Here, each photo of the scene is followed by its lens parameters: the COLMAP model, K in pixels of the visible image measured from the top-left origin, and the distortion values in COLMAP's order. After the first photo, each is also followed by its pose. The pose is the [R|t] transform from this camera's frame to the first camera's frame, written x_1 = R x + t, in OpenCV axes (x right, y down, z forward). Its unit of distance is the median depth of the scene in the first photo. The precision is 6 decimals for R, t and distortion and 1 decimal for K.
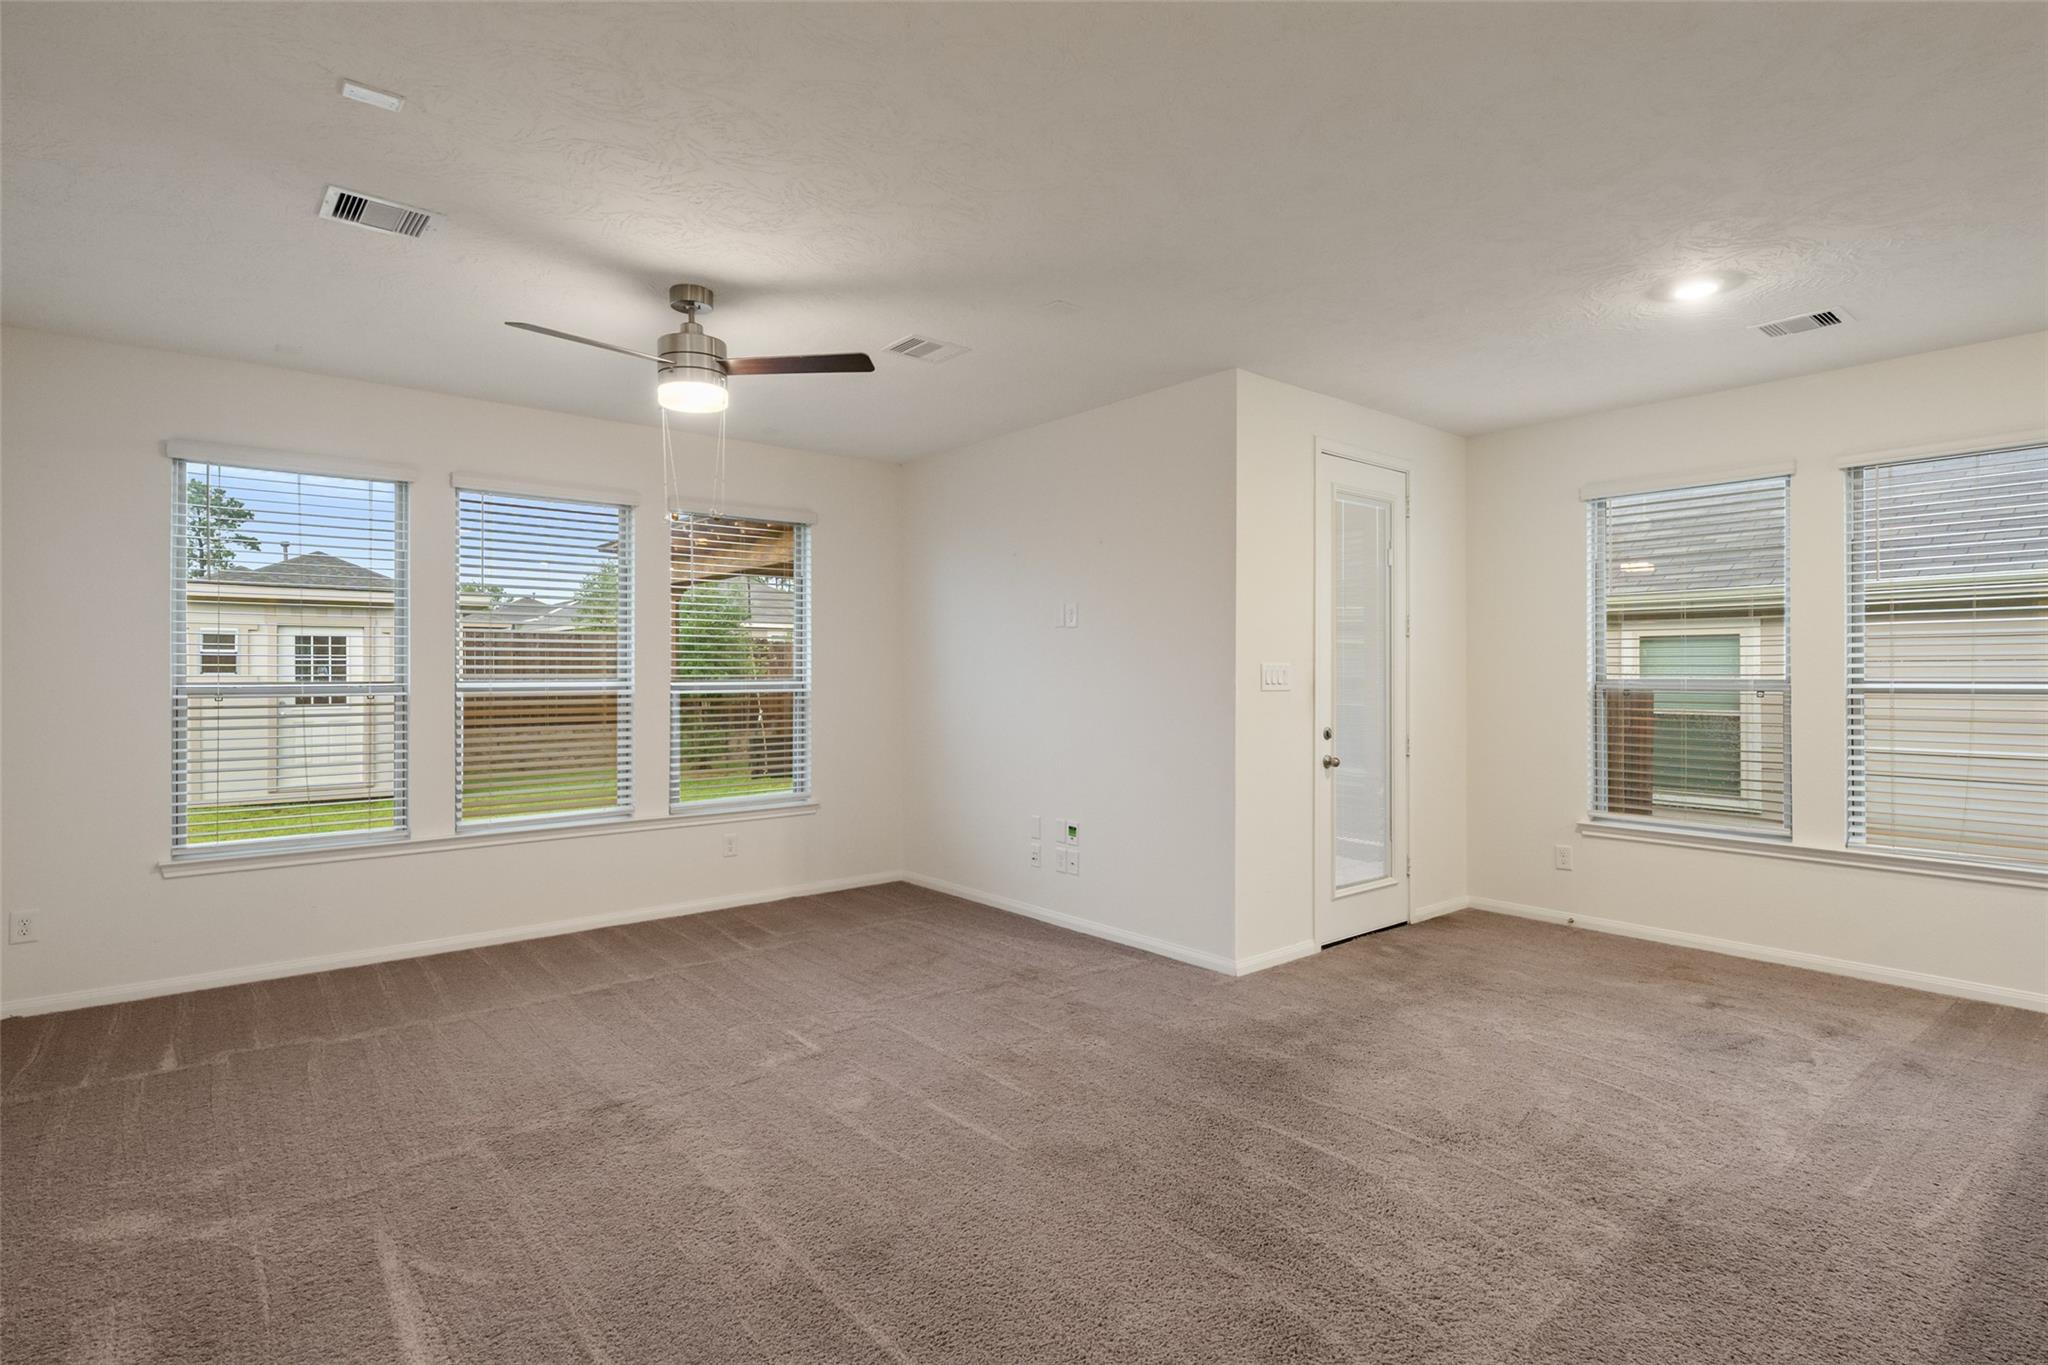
lens RADIAL K [[1001.5, 0, 1018.1], [0, 1001.5, 672.2], [0, 0, 1]] dist [0.003206, 0.000727]
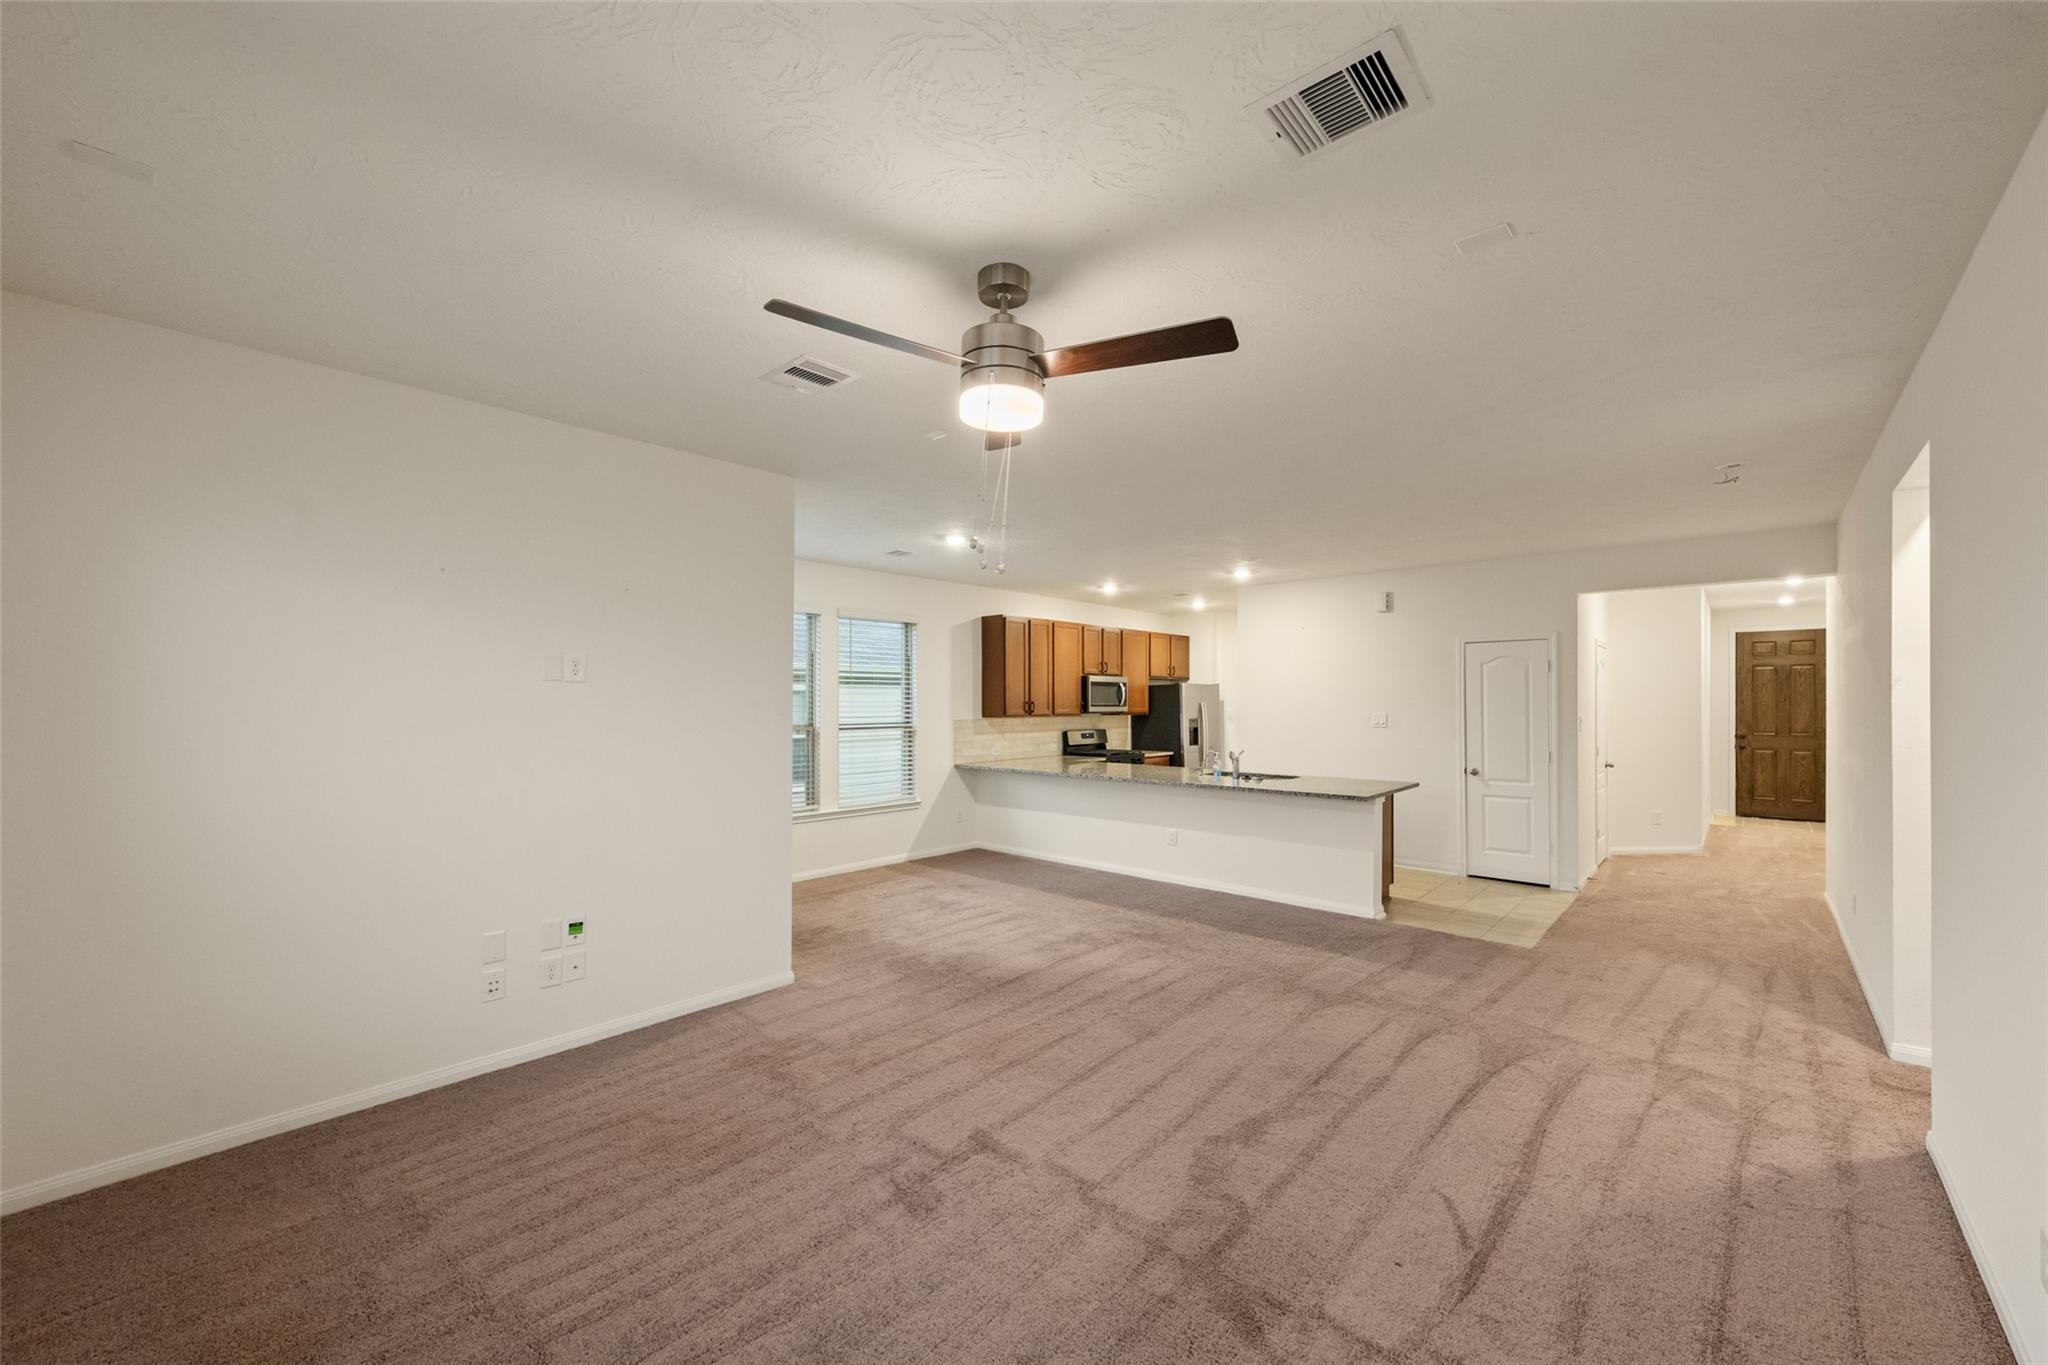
lens RADIAL K [[791.3, 0, 1020.7], [0, 791.3, 703.0], [0, 0, 1]] dist [-0.000250, -0.000007]
pose [[-0.134125, 0.003170, 0.990959, -0.636854], [0.001729, 0.999994, -0.002965, -0.024247], [-0.990963, 0.001315, -0.134130, 0.716753]]
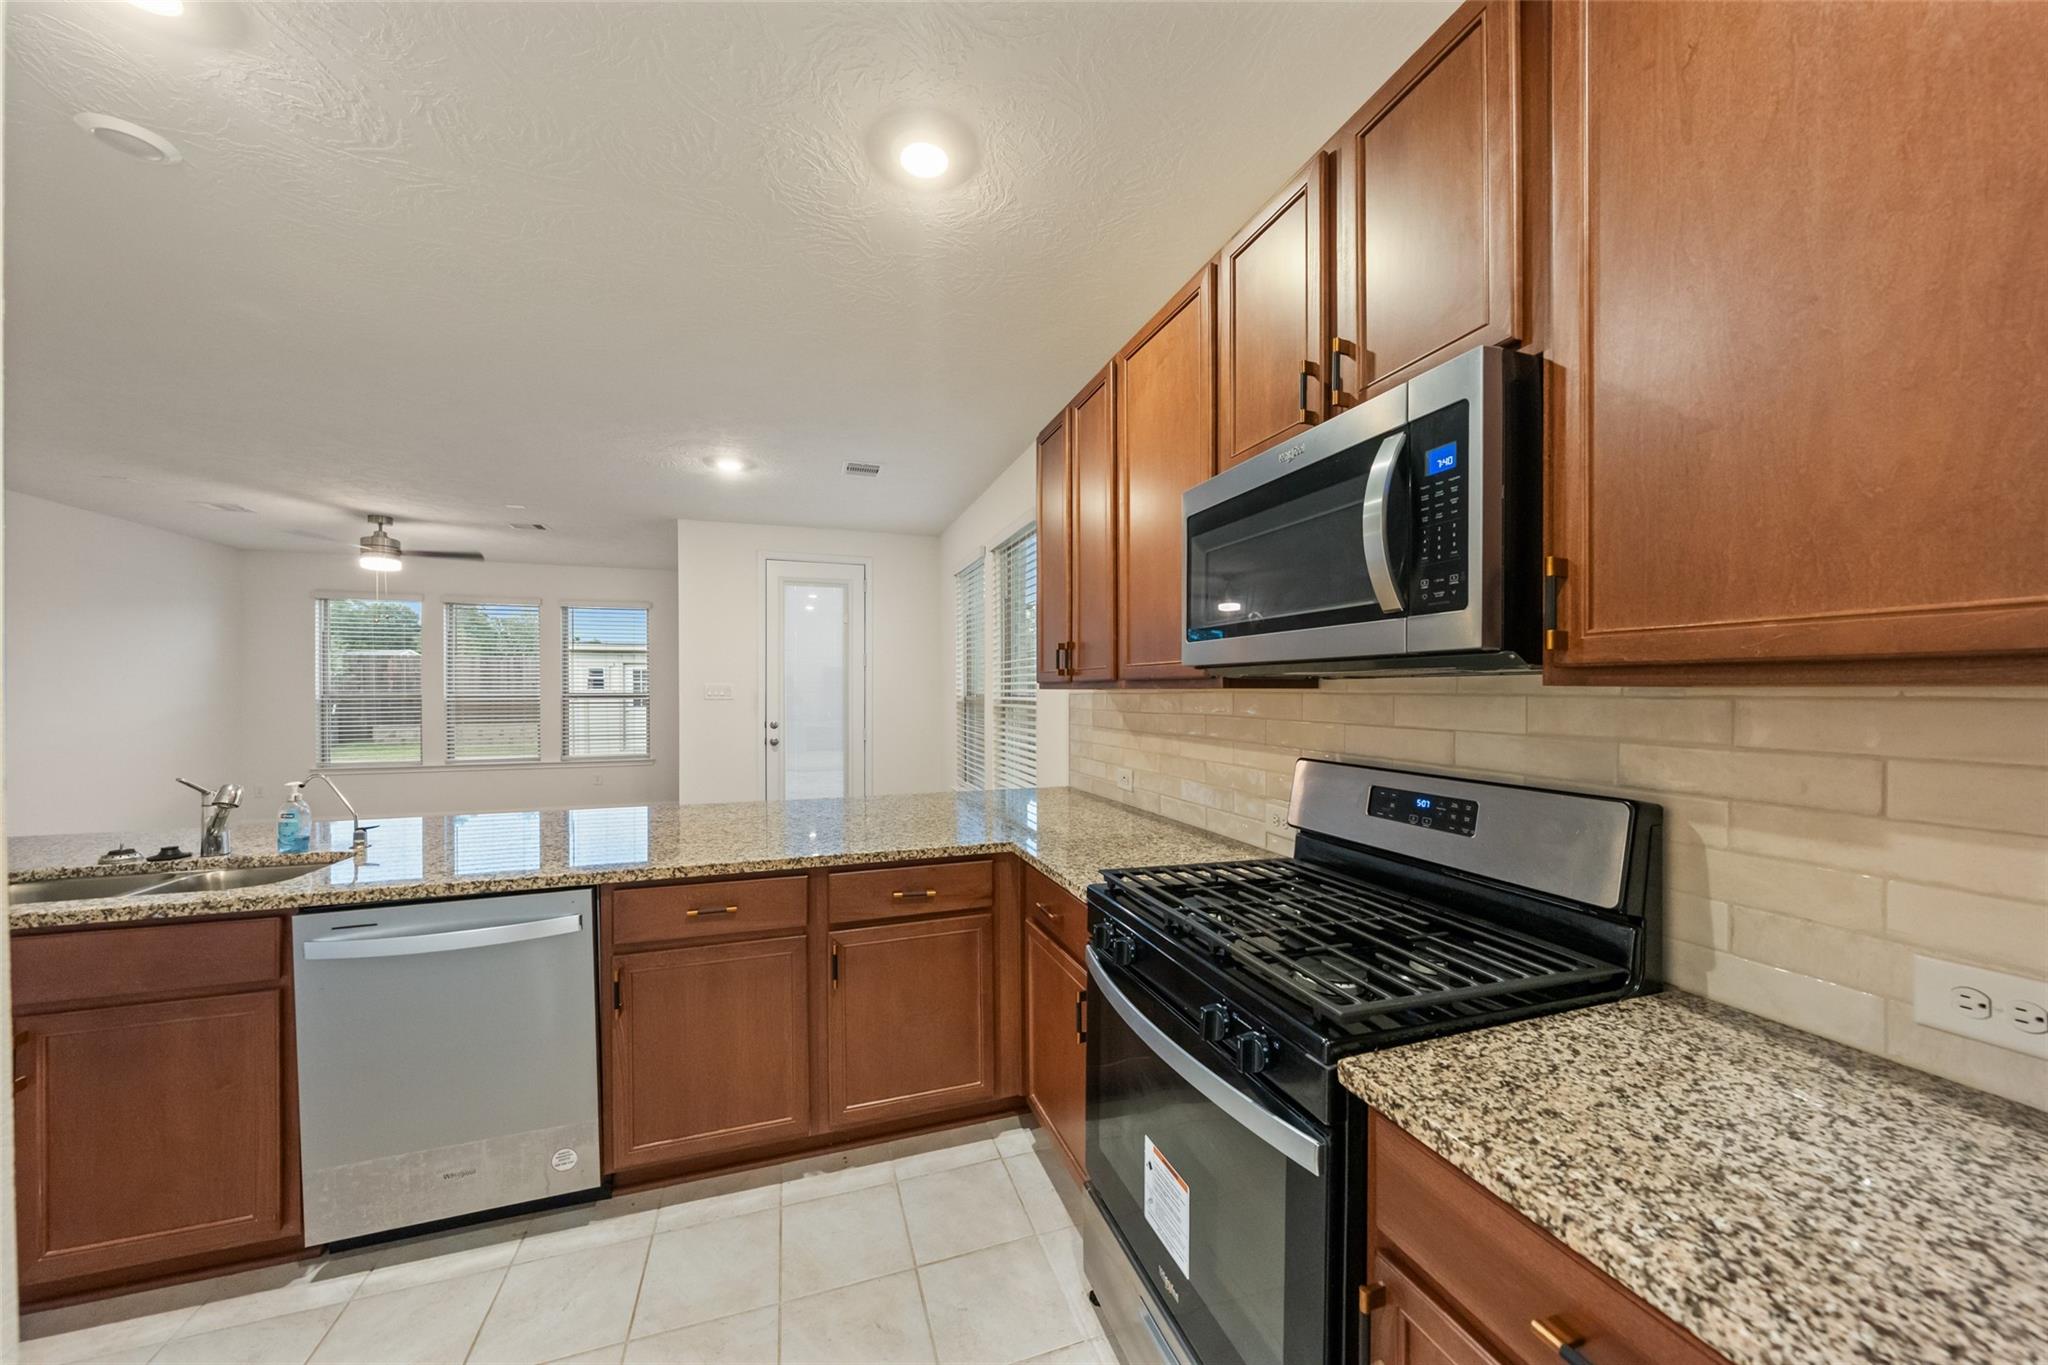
lens RADIAL K [[706.4, 0, 1019.7], [0, 706.4, 690.8], [0, 0, 1]] dist [-0.000234, -0.000046]
pose [[0.932369, 0.001778, -0.361503, 1.037661], [-0.000622, 0.999994, 0.003313, -0.000535], [0.361507, -0.002864, 0.932365, 0.037364]]
